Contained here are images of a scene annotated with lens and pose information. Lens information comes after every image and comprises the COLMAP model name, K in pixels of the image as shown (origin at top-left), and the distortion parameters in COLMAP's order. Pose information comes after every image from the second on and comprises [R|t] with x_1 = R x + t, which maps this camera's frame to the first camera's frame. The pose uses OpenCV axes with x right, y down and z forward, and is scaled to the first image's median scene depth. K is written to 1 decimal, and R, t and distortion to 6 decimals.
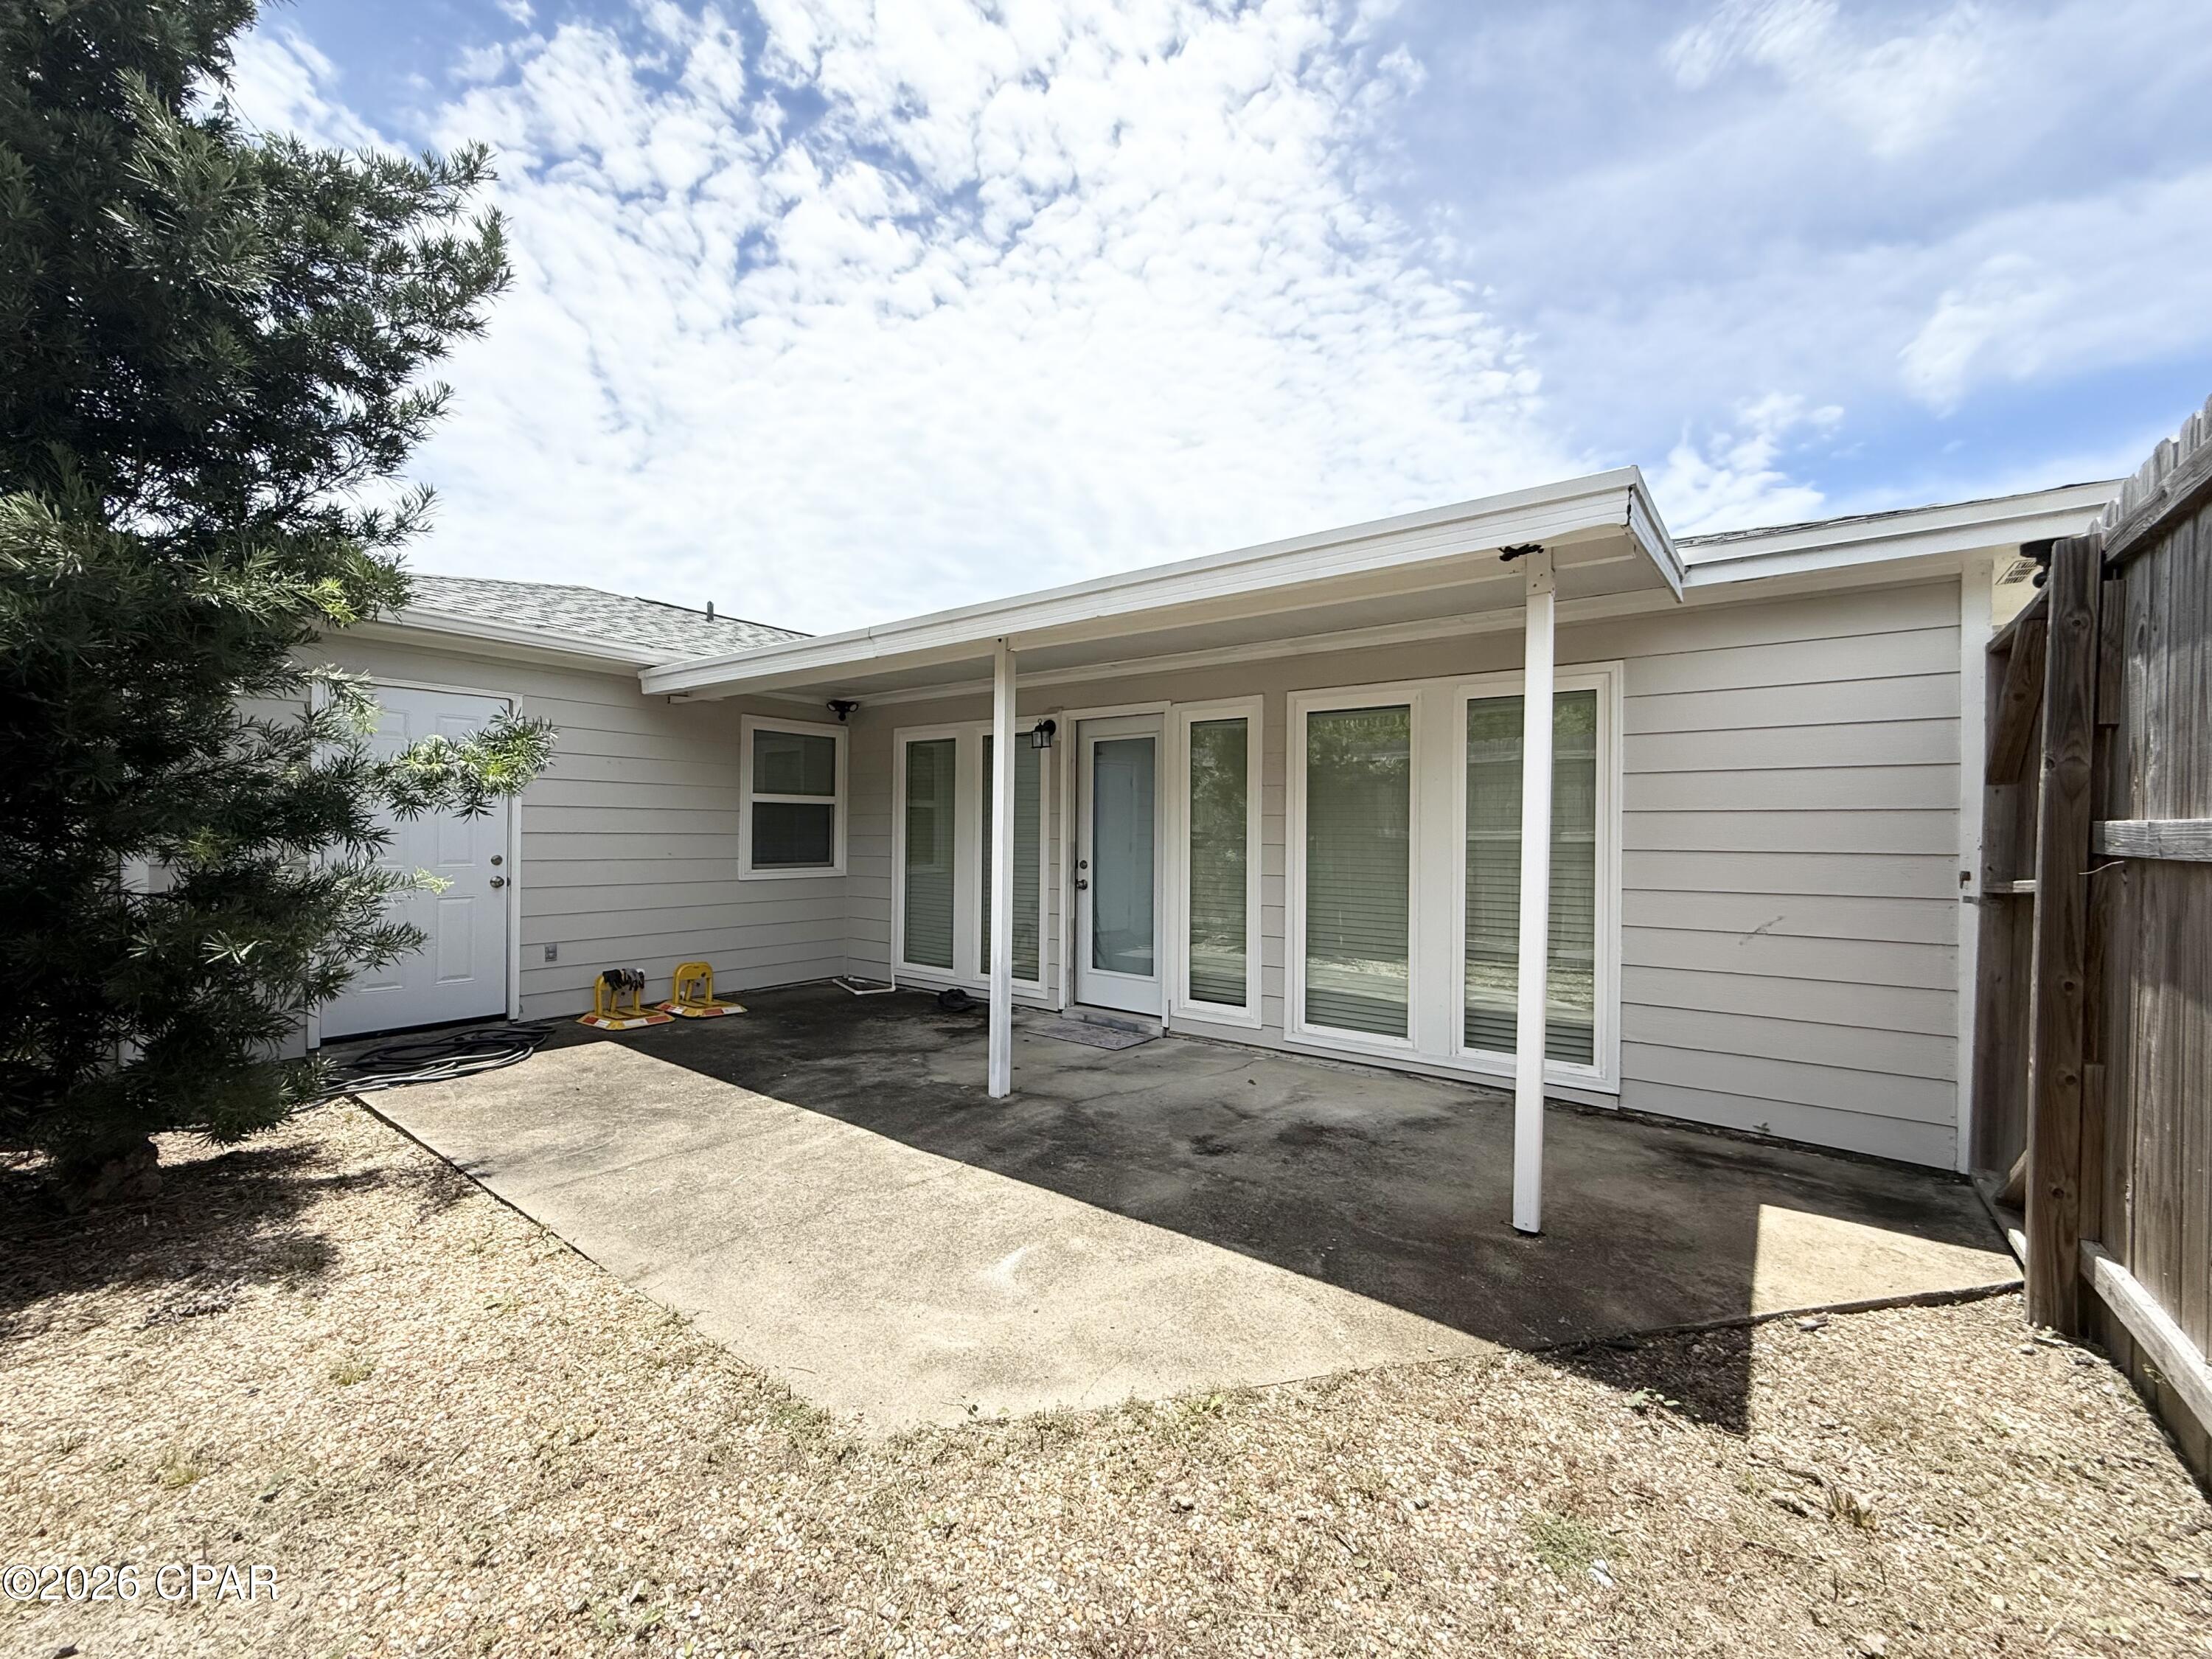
lens RADIAL K [[882.0, 0, 1105.5], [0, 882.0, 839.5], [0, 0, 1]] dist [-0.001084, 0.000483]
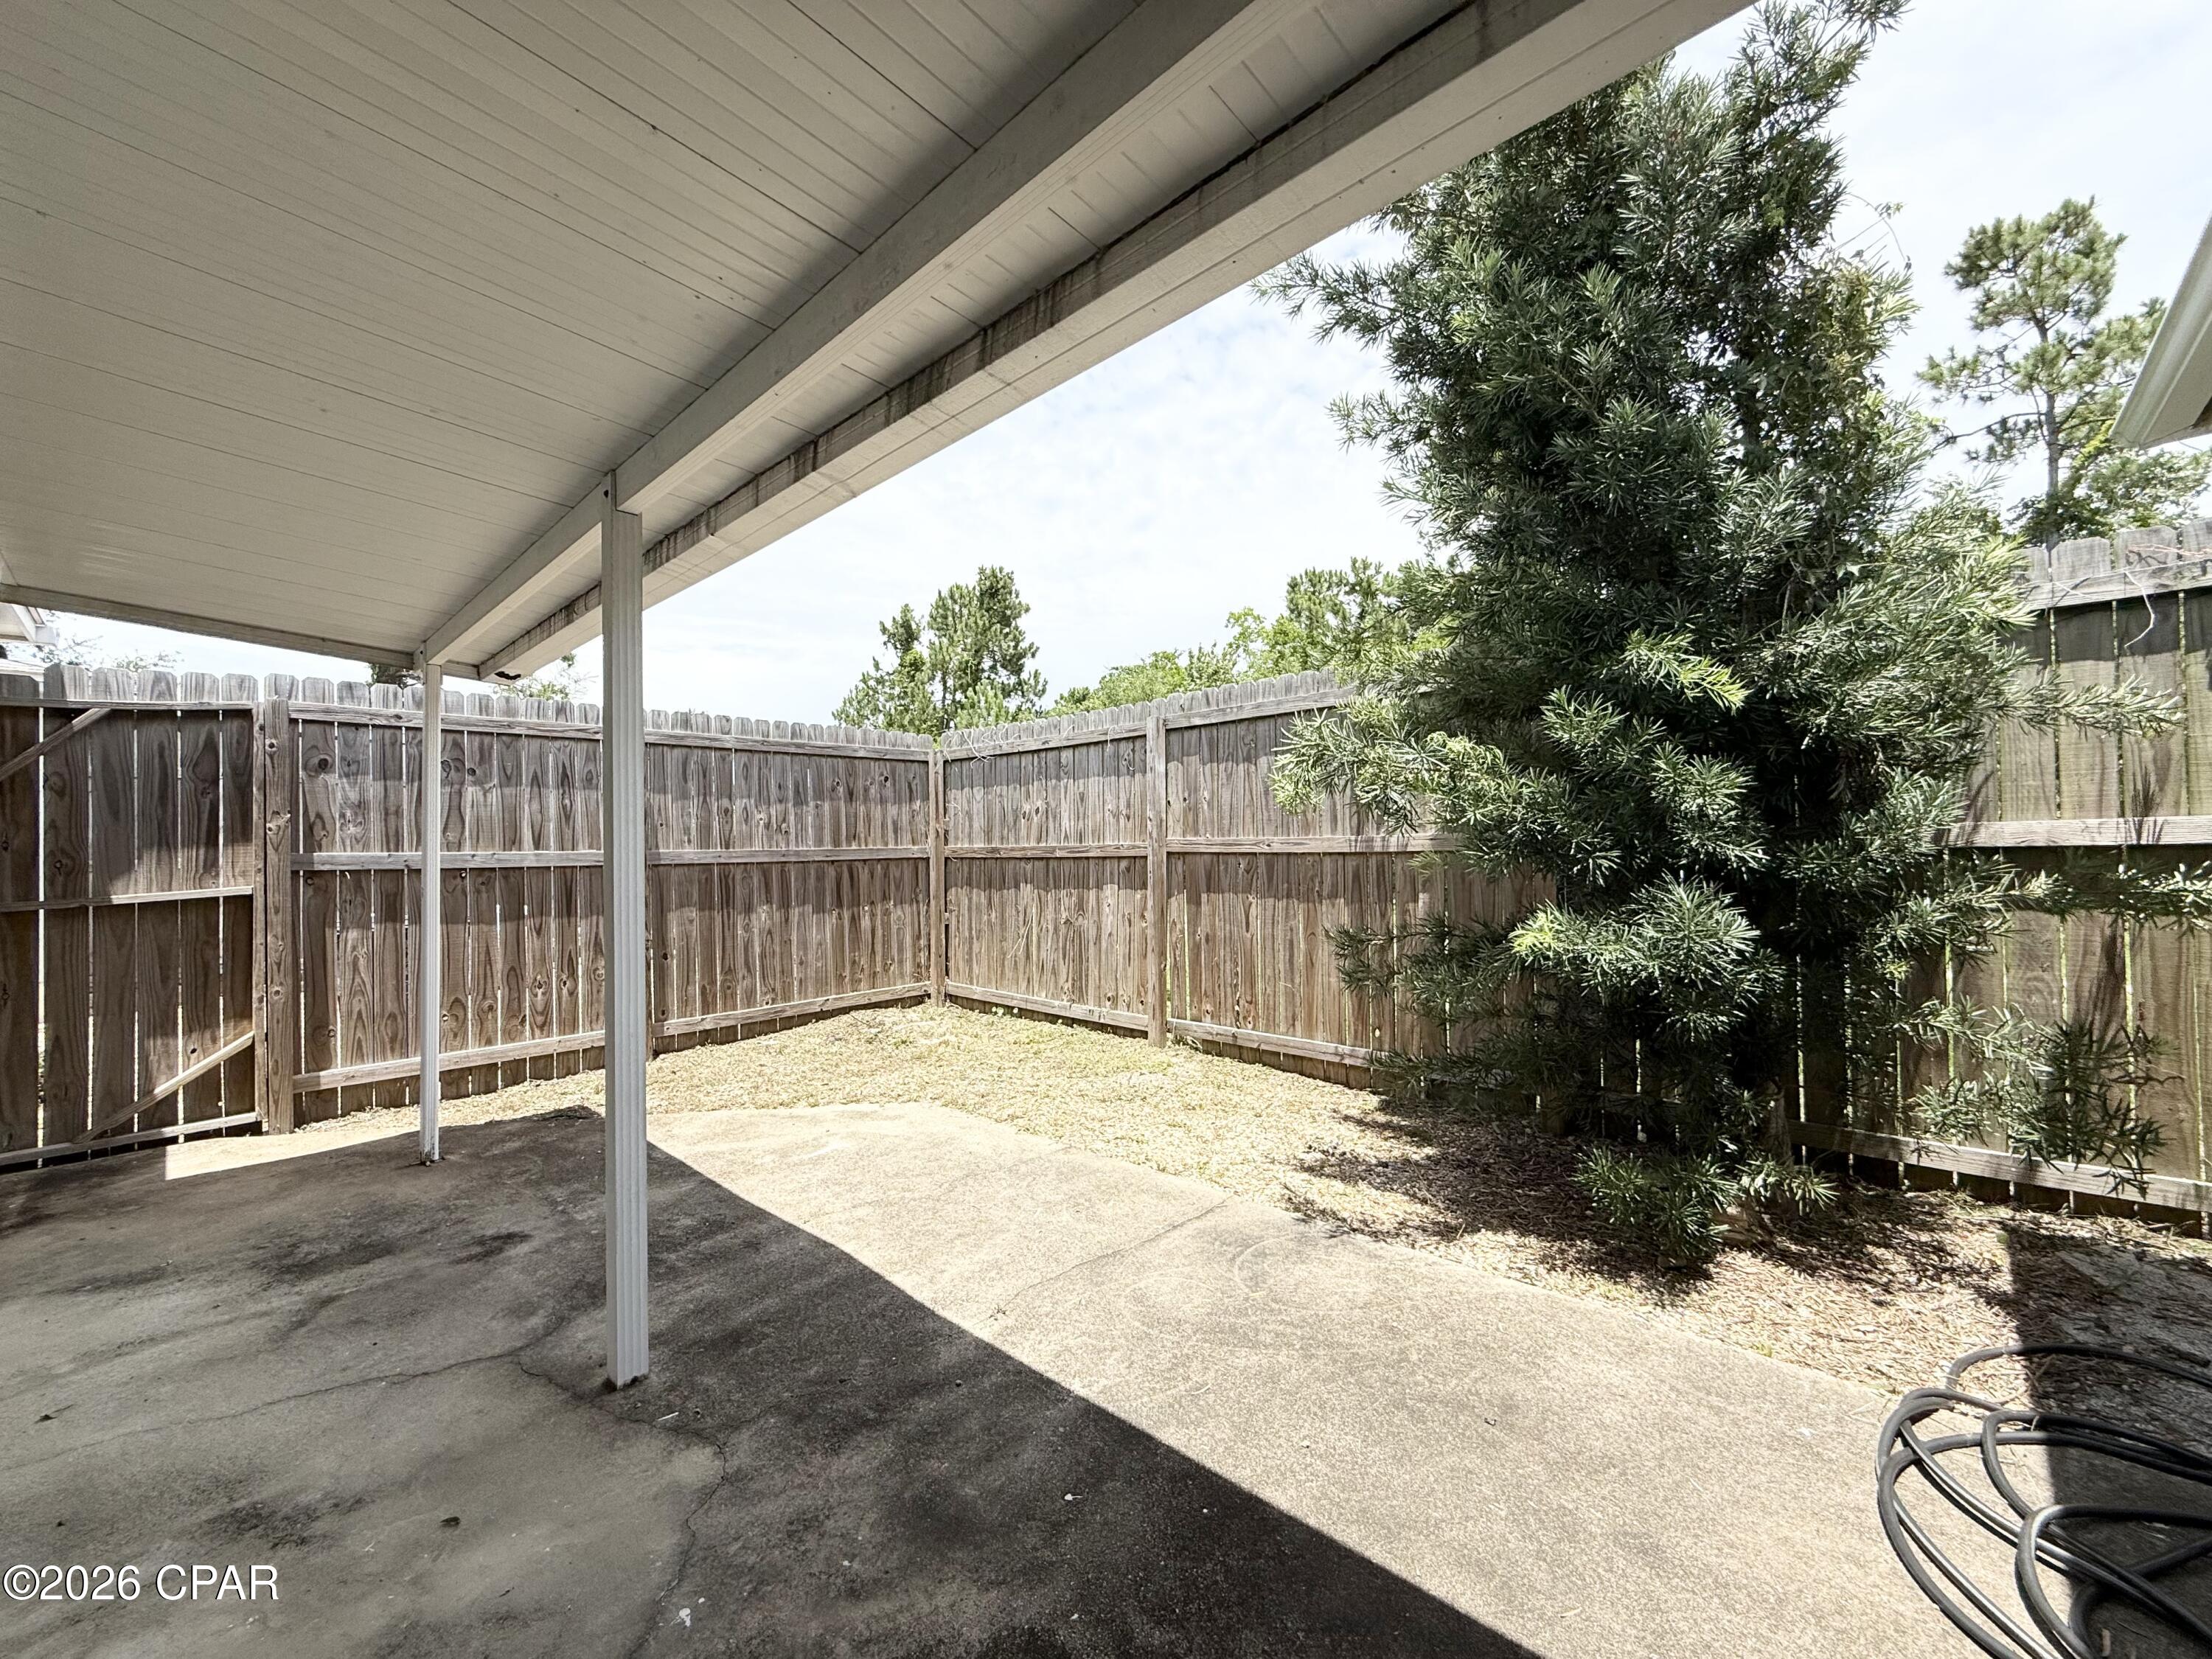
lens RADIAL K [[882.0, 0, 1106.9], [0, 882.0, 835.2], [0, 0, 1]] dist [-0.001084, 0.000483]
pose [[-0.993977, 0.008142, 0.109288, -0.547551], [0.007547, 0.999954, -0.005849, -0.023248], [-0.109330, -0.004989, -0.993993, 1.782766]]
